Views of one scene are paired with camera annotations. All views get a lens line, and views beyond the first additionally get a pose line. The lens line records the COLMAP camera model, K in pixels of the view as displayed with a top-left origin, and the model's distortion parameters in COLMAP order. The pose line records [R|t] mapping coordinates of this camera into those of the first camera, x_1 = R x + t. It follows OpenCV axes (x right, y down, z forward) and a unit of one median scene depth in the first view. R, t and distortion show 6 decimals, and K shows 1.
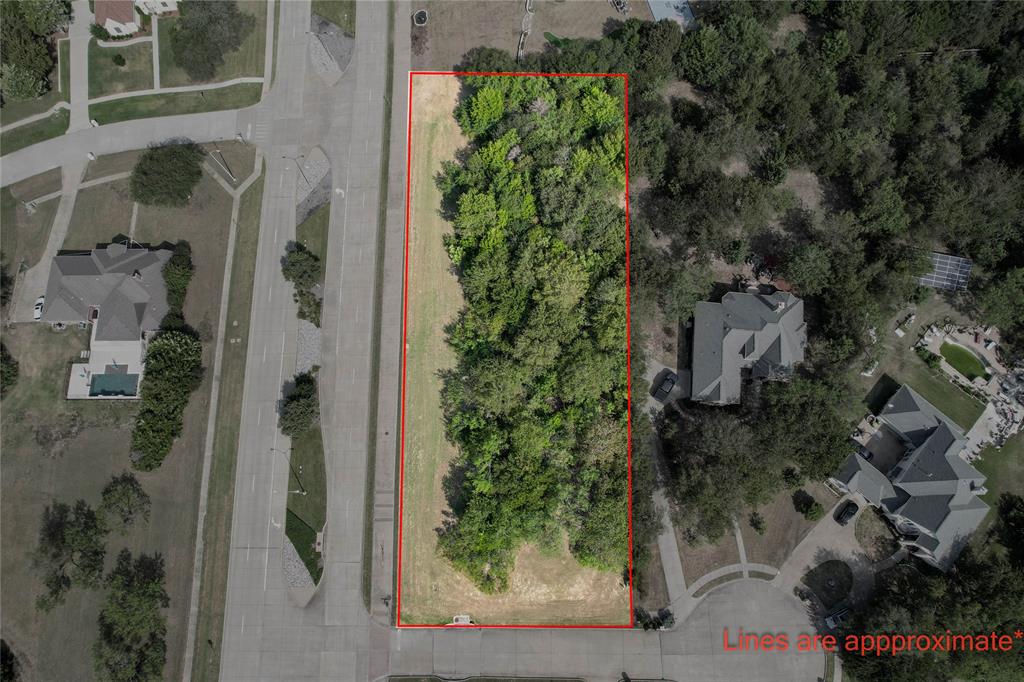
lens RADIAL K [[658.2, 0, 512.0], [0, 658.2, 341.0], [0, 0, 1]] dist [-0.054536, 0.050649]
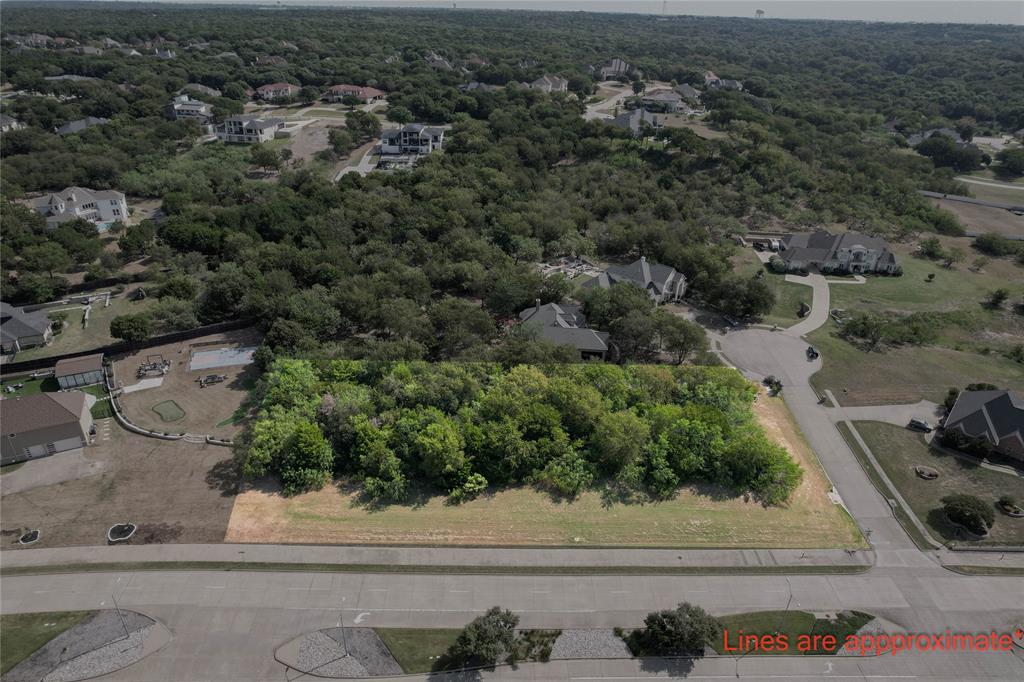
lens RADIAL K [[658.2, 0, 512.0], [0, 658.2, 341.0], [0, 0, 1]] dist [-0.054536, 0.050649]
pose [[-0.014594, -0.455789, 0.889968, -0.834101], [0.958885, 0.245910, 0.141664, -0.270237], [-0.283421, 0.855444, 0.433461, 0.435479]]
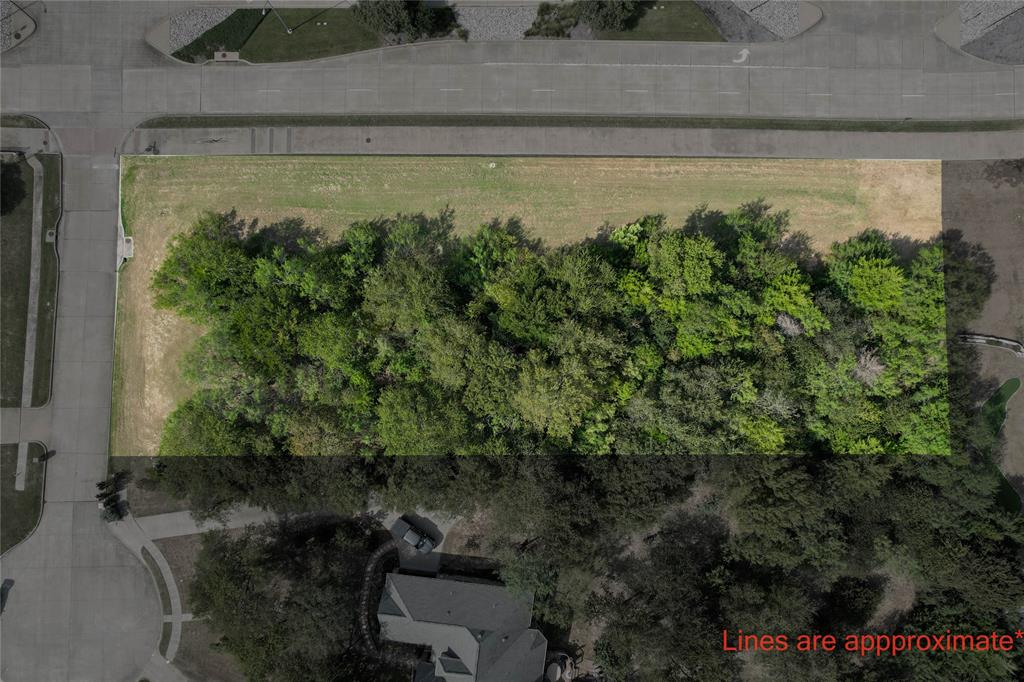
lens RADIAL K [[699.3, 0, 512.0], [0, 699.3, 341.0], [0, 0, 1]] dist [-0.072493, 0.073303]
pose [[-0.015525, 0.999336, 0.032967, 0.000330], [-0.965498, -0.023554, 0.259343, -0.211316], [0.259948, -0.027803, 0.965222, 0.303682]]
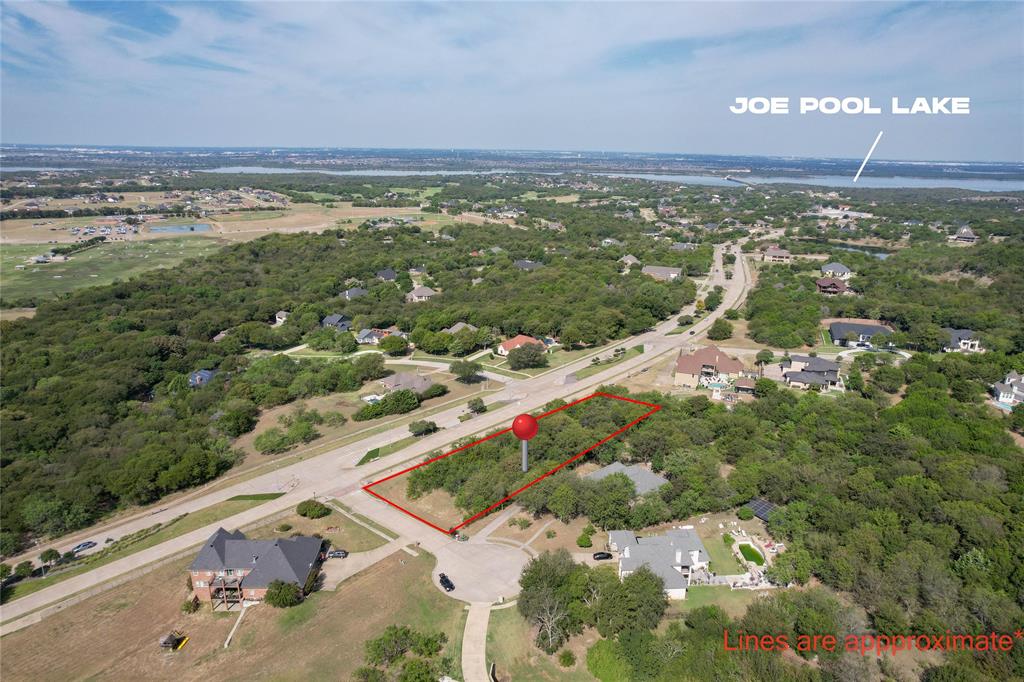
lens RADIAL K [[658.2, 0, 512.0], [0, 658.2, 341.0], [0, 0, 1]] dist [-0.054536, 0.050649]
pose [[0.696175, 0.212980, -0.685551, 1.146422], [-0.697108, 0.428593, -0.574760, 0.930448], [0.171410, 0.878036, 0.446846, -0.062888]]
